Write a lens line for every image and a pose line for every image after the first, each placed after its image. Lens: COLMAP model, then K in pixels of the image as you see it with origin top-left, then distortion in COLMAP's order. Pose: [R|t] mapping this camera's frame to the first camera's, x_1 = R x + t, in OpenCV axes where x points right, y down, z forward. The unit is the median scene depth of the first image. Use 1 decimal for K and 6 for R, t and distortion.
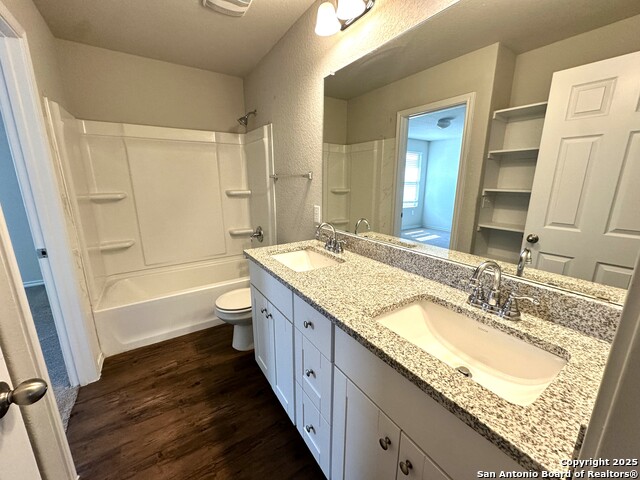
lens RADIAL K [[256.4, 0, 319.4], [0, 256.4, 240.1], [0, 0, 1]] dist [-0.002011, 0.000018]
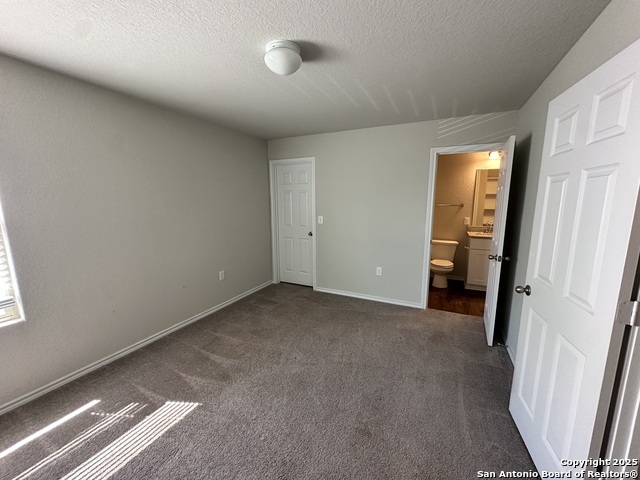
lens RADIAL K [[256.4, 0, 319.4], [0, 256.4, 240.1], [0, 0, 1]] dist [-0.002011, 0.000018]
pose [[0.859418, -0.087582, 0.503717, -3.222720], [0.121892, 0.991908, -0.035503, -0.011698], [-0.496532, 0.091912, 0.863139, -0.488847]]
